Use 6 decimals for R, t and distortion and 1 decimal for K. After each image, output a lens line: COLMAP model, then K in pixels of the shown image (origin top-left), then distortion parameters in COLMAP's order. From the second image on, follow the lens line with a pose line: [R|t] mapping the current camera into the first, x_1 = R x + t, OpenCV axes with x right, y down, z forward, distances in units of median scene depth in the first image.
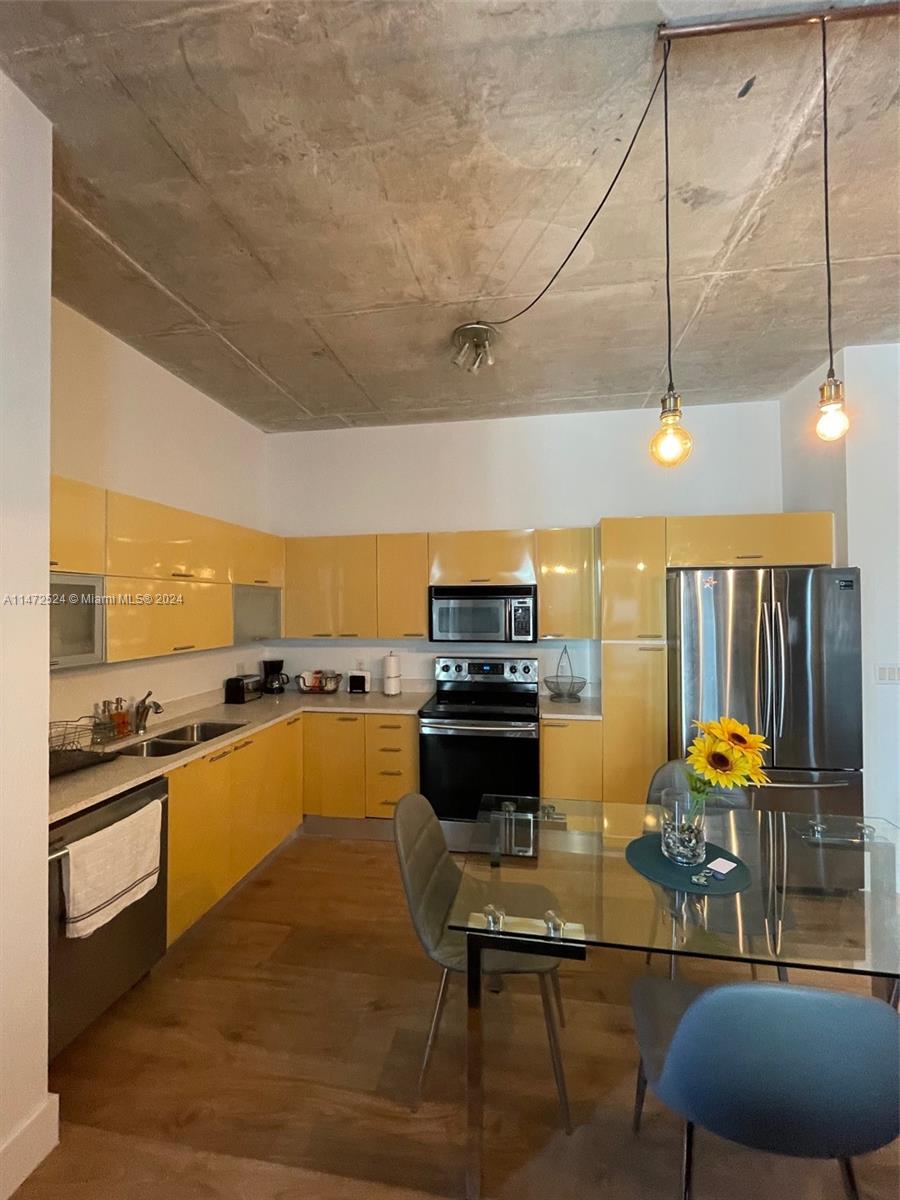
lens RADIAL K [[488.8, 0, 451.3], [0, 488.8, 601.1], [0, 0, 1]] dist [-0.002352, -0.000269]
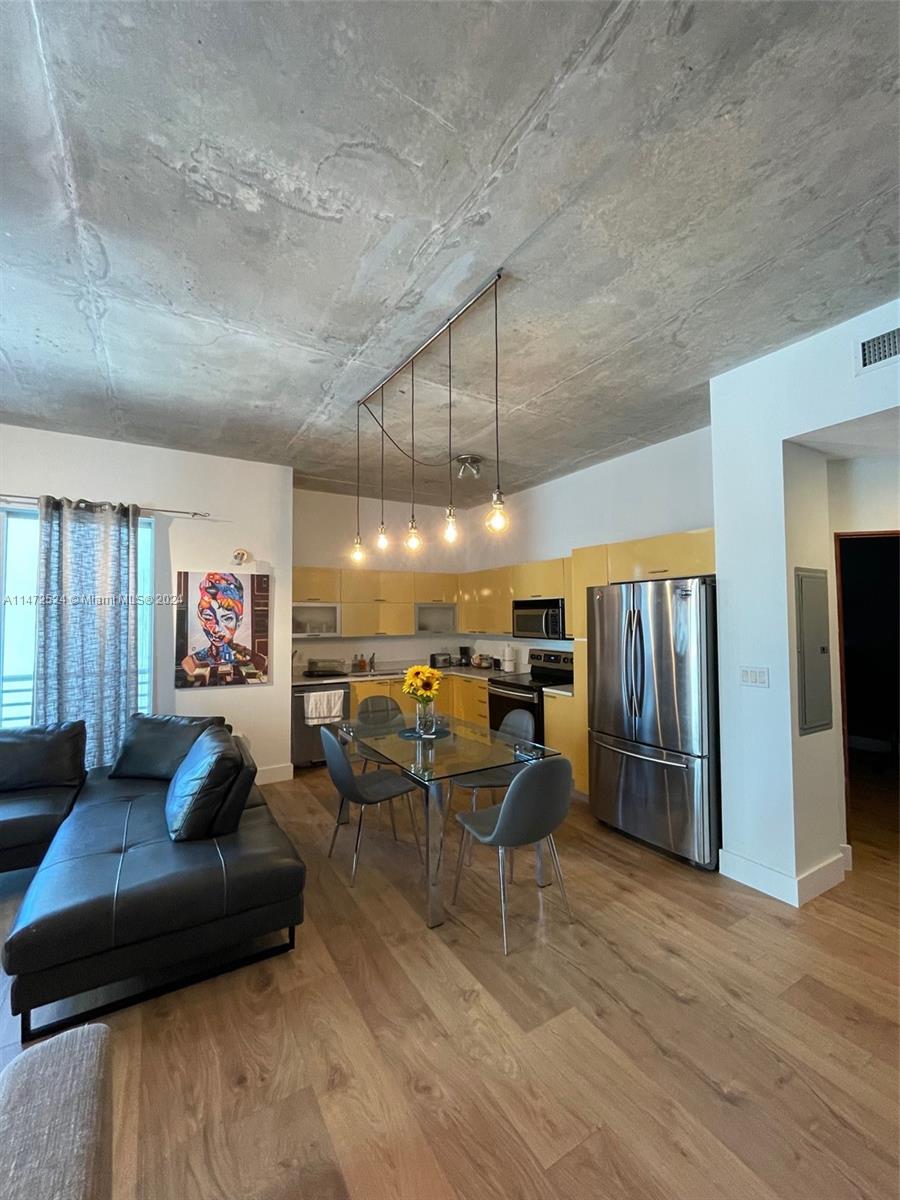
lens RADIAL K [[488.8, 0, 451.3], [0, 488.8, 601.1], [0, 0, 1]] dist [-0.002352, -0.000269]
pose [[0.649610, -0.024987, -0.759857, 1.018207], [0.009771, 0.999652, -0.024519, 0.005952], [0.760205, 0.008504, 0.649628, -0.138280]]
